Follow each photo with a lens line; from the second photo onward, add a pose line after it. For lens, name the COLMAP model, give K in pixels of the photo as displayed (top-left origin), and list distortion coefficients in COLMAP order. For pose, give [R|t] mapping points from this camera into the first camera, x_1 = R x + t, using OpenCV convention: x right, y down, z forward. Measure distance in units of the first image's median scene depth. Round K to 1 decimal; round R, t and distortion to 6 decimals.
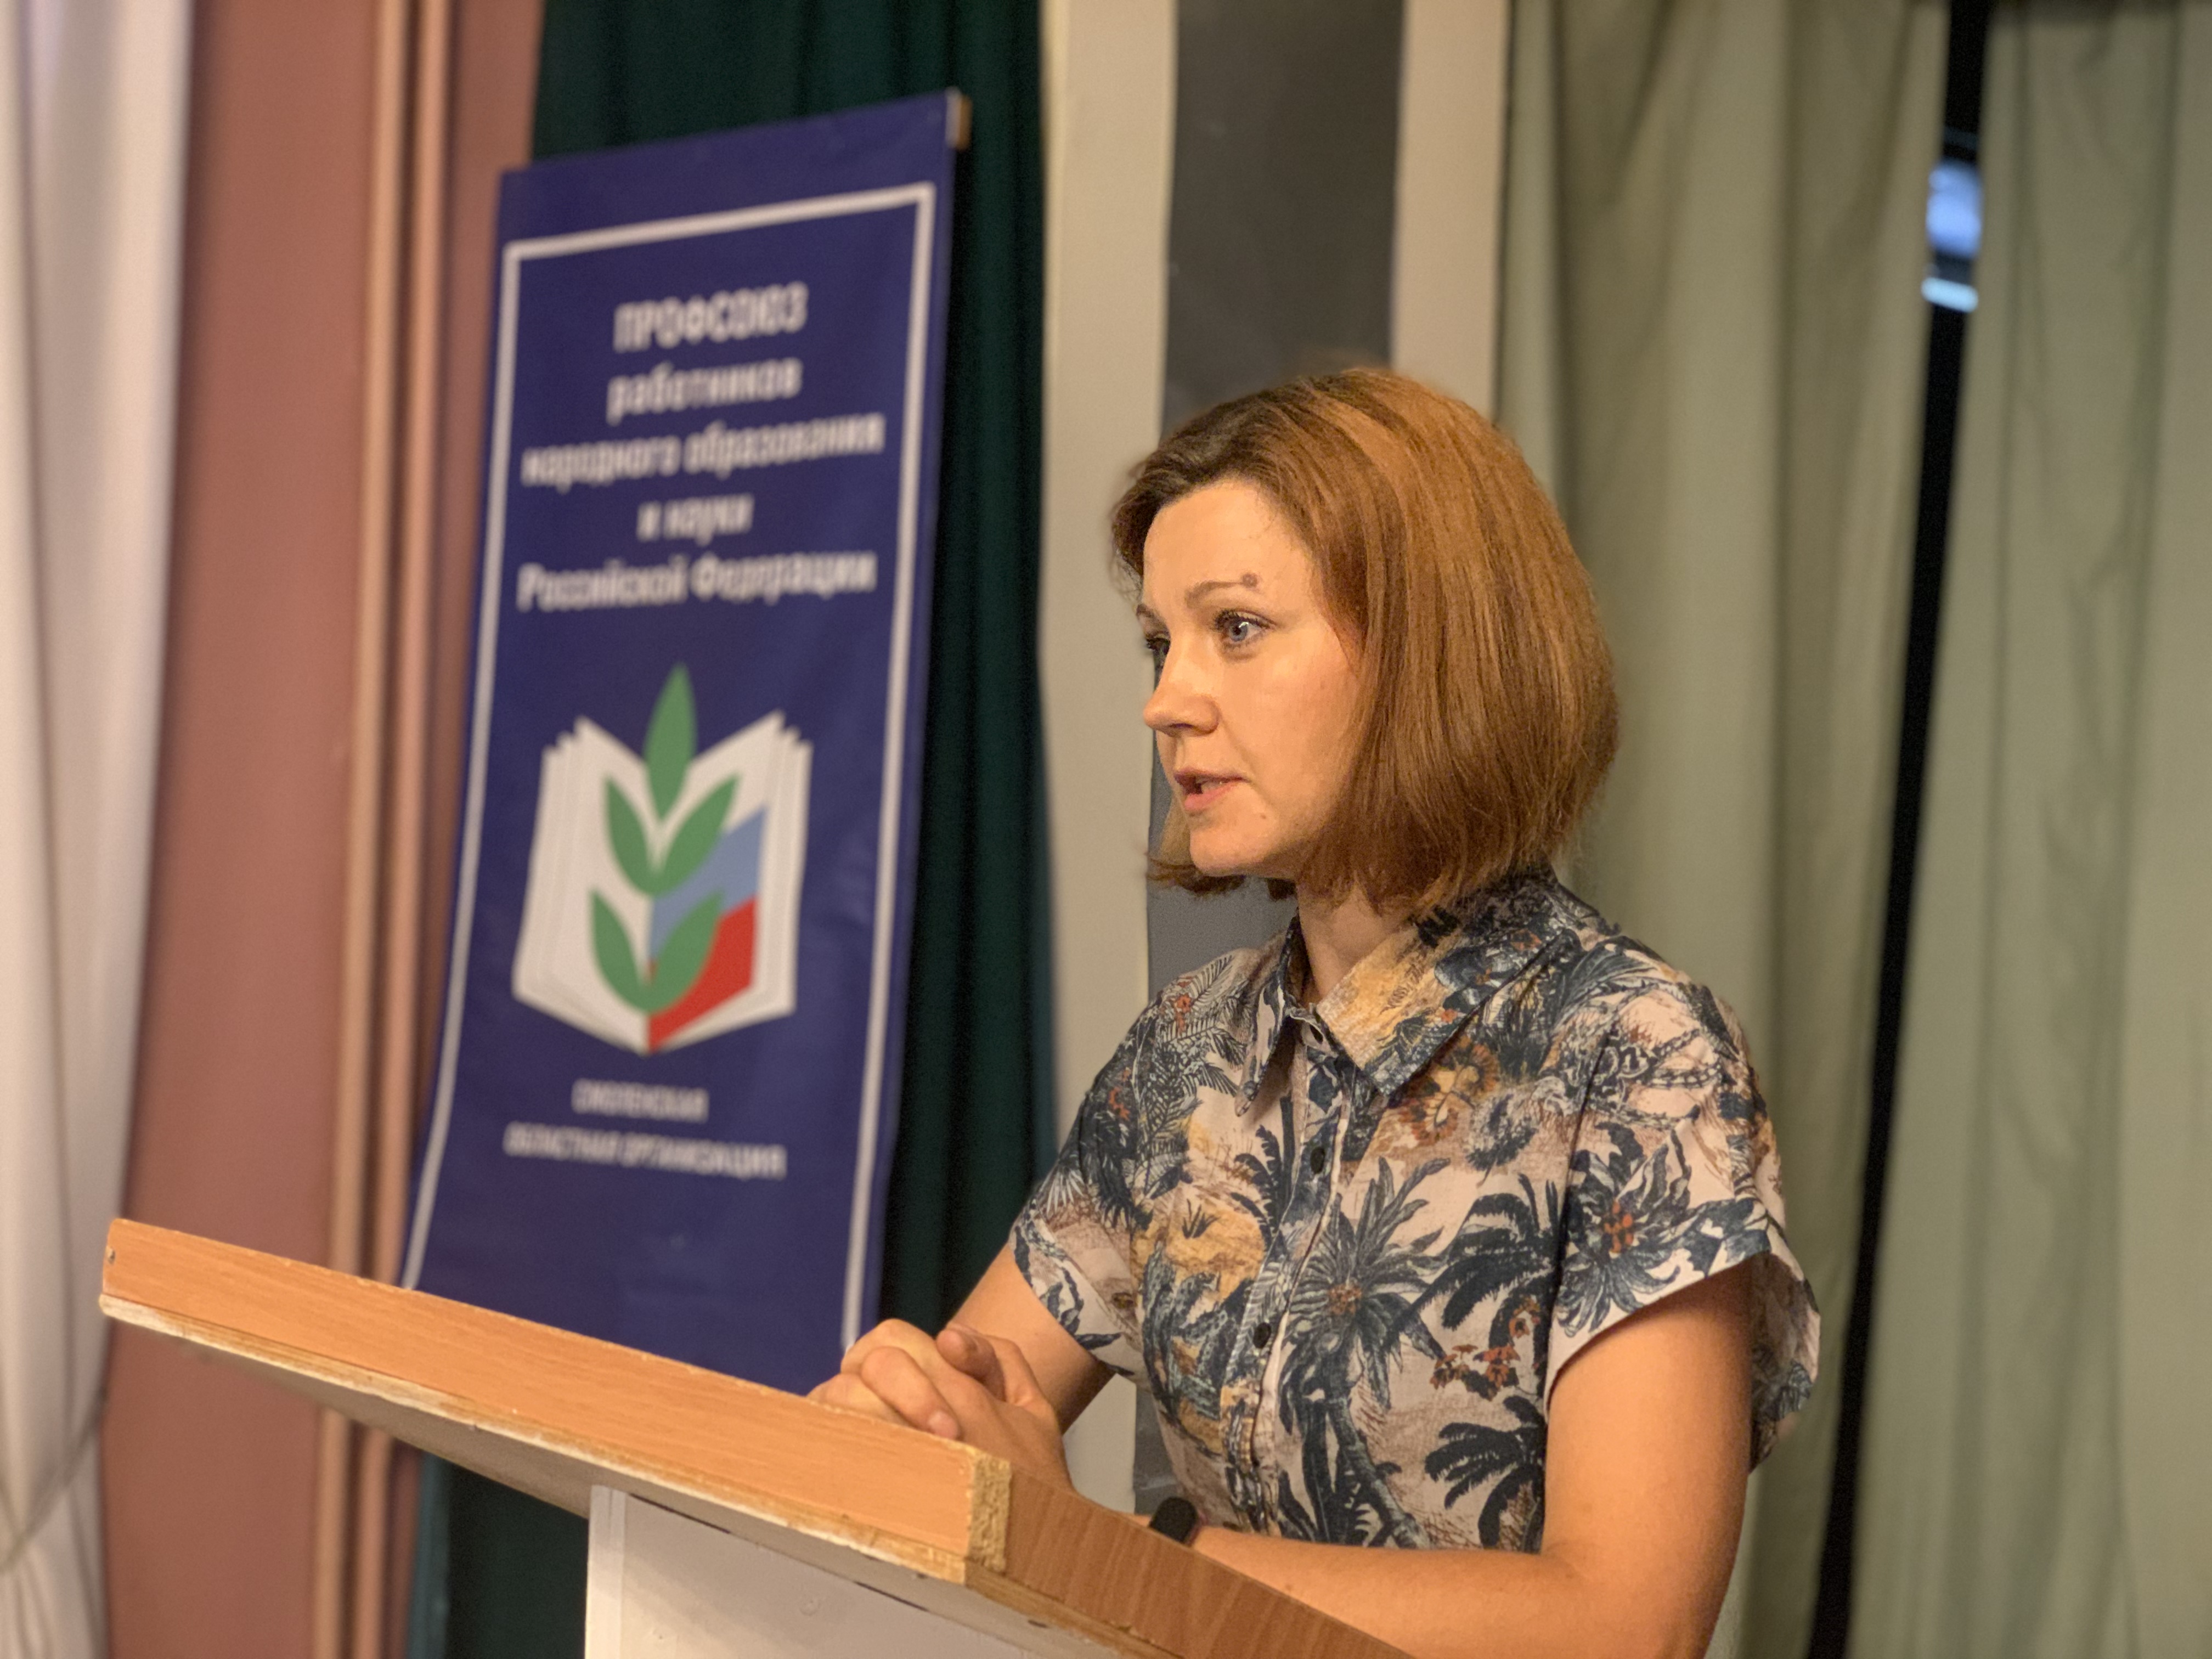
lens RADIAL K [[3287.3, 0, 1109.5], [0, 3287.3, 814.0], [0, 0, 1]] dist [-0.059610, 0.000000]
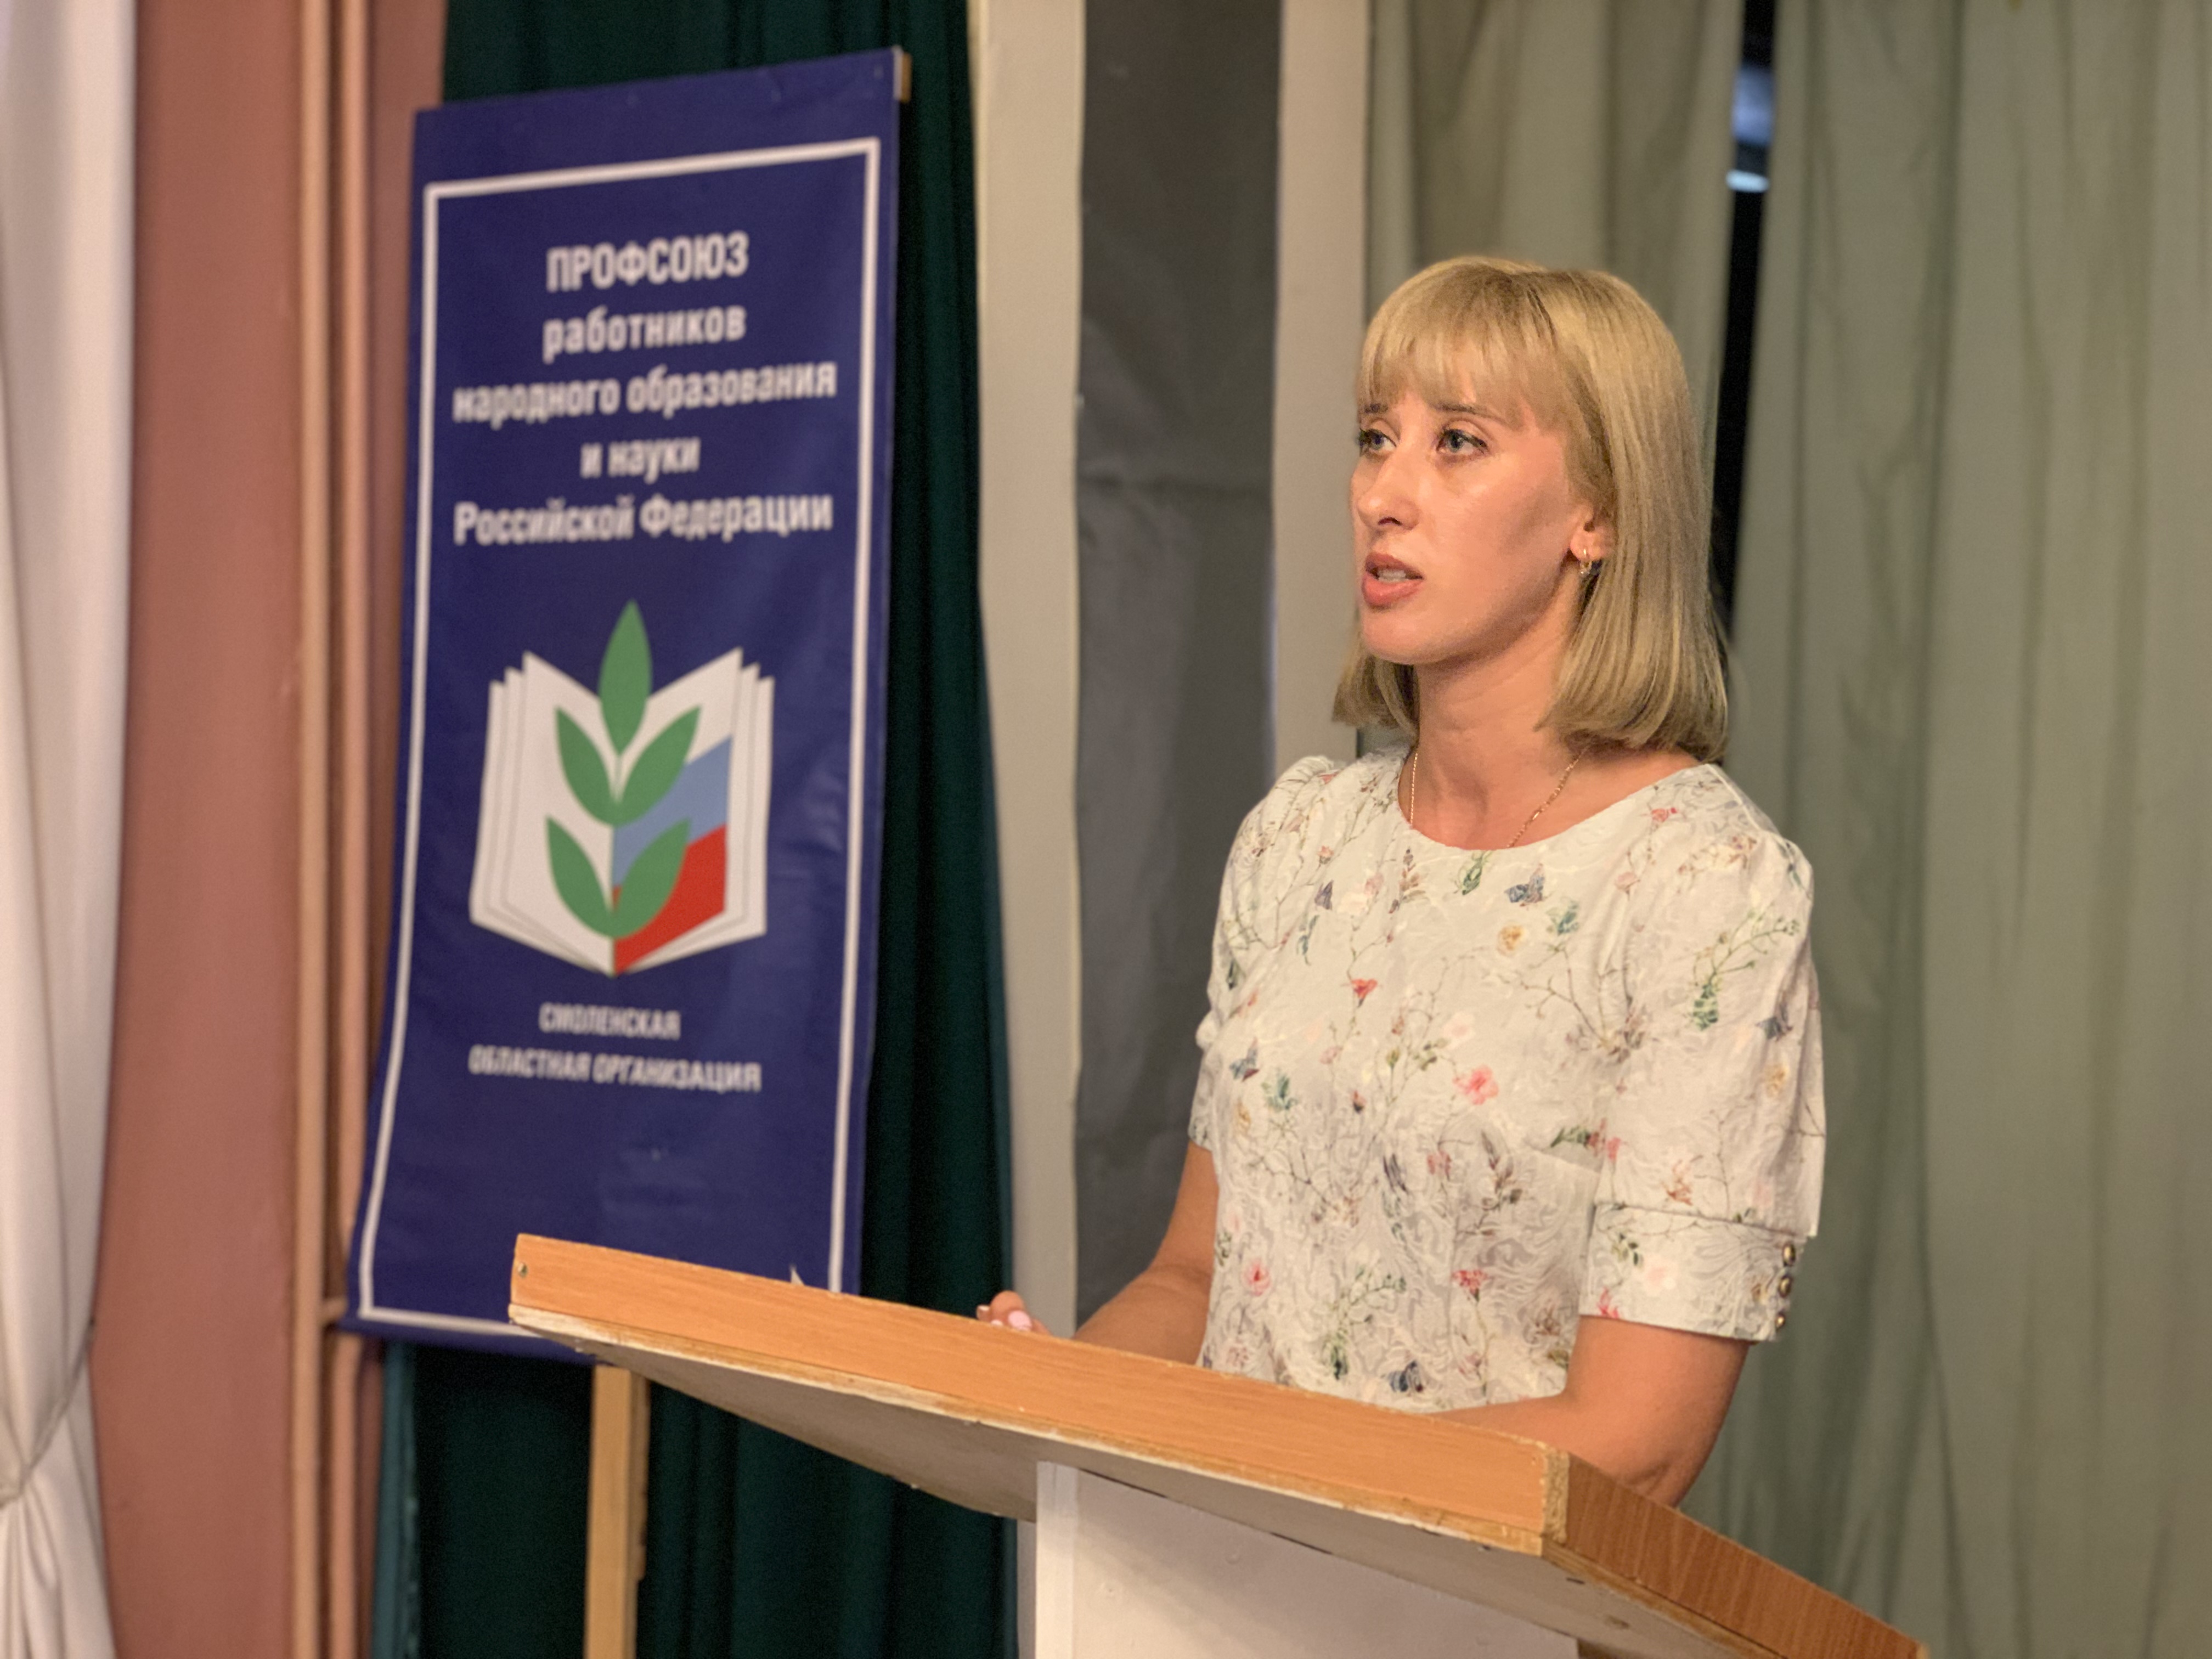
lens RADIAL K [[3287.3, 0, 1104.1], [0, 3287.3, 842.1], [0, 0, 1]] dist [-0.059610, 0.000000]
pose [[0.992959, -0.029804, 0.114649, -0.106773], [0.022356, 0.997588, 0.065711, -0.035222], [-0.116331, -0.062685, 0.991230, -0.051761]]
